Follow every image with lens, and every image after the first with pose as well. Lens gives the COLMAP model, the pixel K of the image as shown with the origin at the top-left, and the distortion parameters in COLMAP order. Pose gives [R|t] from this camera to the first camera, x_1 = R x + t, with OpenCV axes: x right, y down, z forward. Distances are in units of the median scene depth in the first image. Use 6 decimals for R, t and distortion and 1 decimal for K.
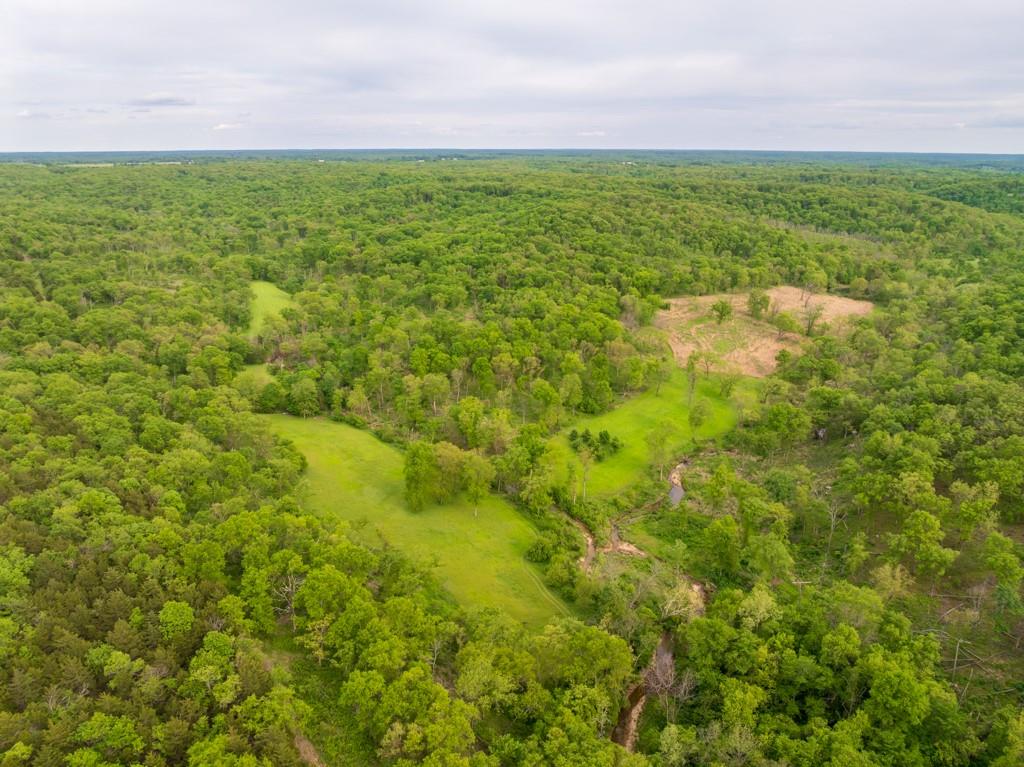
lens RADIAL K [[727.3, 0, 515.9], [0, 727.3, 384.3], [0, 0, 1]] dist [-0.039442, 0.002365]
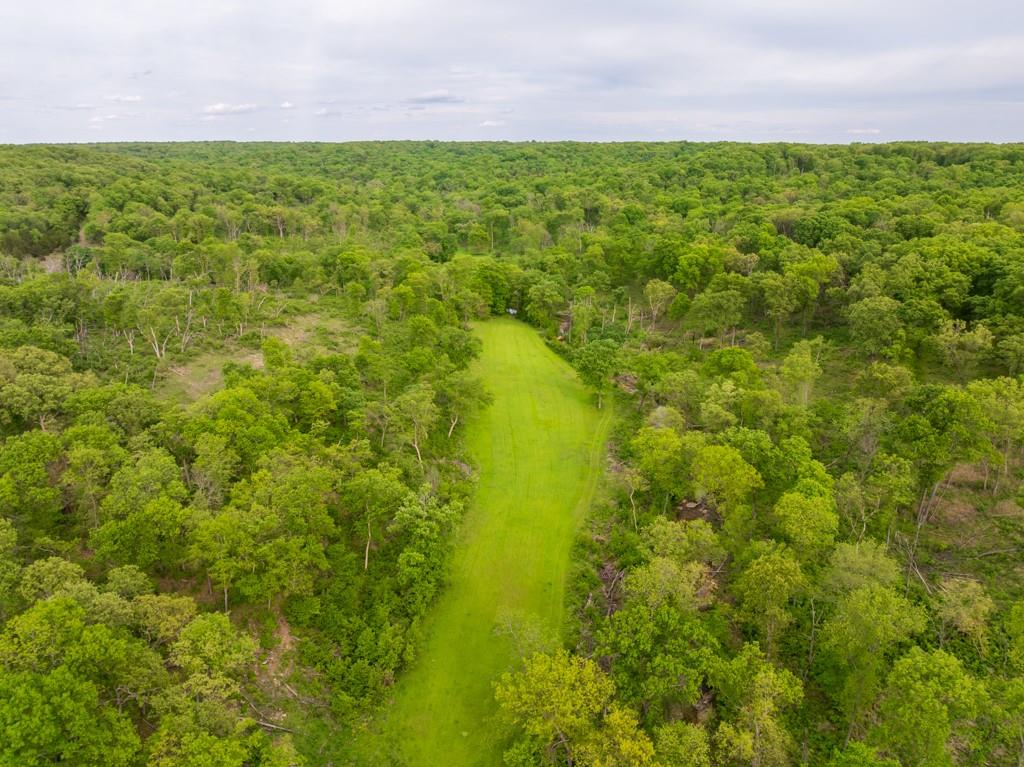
lens RADIAL K [[727.3, 0, 515.9], [0, 727.3, 384.3], [0, 0, 1]] dist [-0.039442, 0.002365]
pose [[0.946448, 0.098637, -0.307421, -0.152738], [-0.097468, 0.995054, 0.019194, -0.081339], [0.307794, 0.011798, 0.951380, 0.425286]]
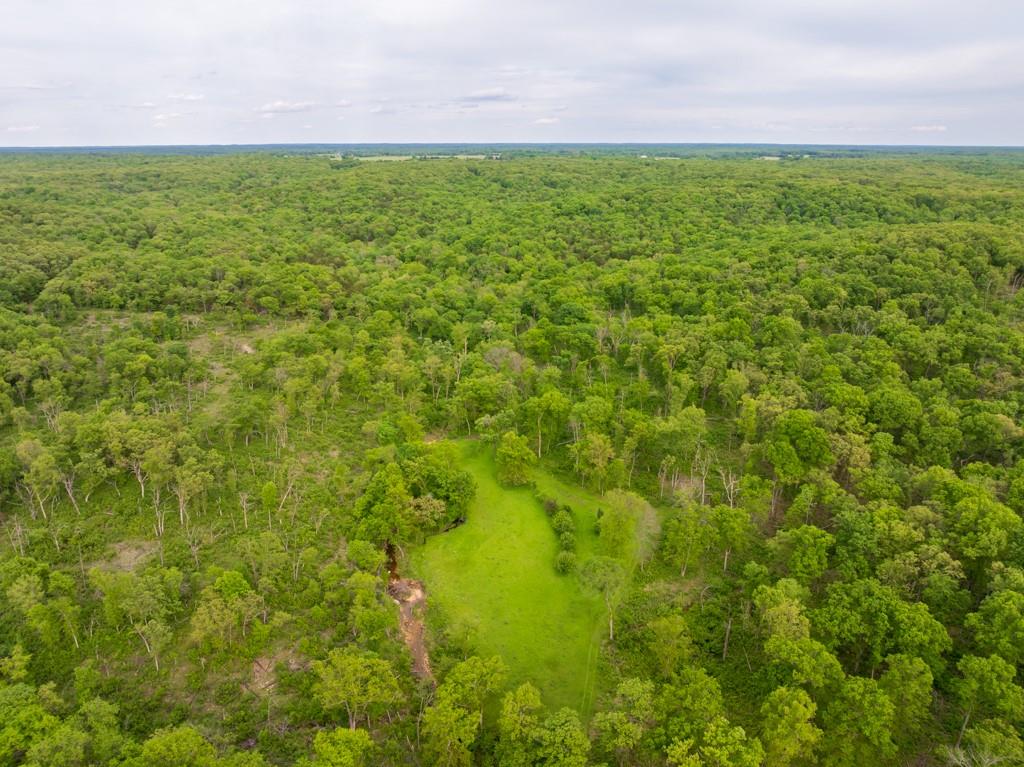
lens RADIAL K [[727.3, 0, 515.9], [0, 727.3, 384.3], [0, 0, 1]] dist [-0.039442, 0.002365]
pose [[0.922420, 0.119195, -0.367334, -0.233673], [-0.116554, 0.992748, 0.029452, -0.196459], [0.368181, 0.015647, 0.929623, 0.612396]]
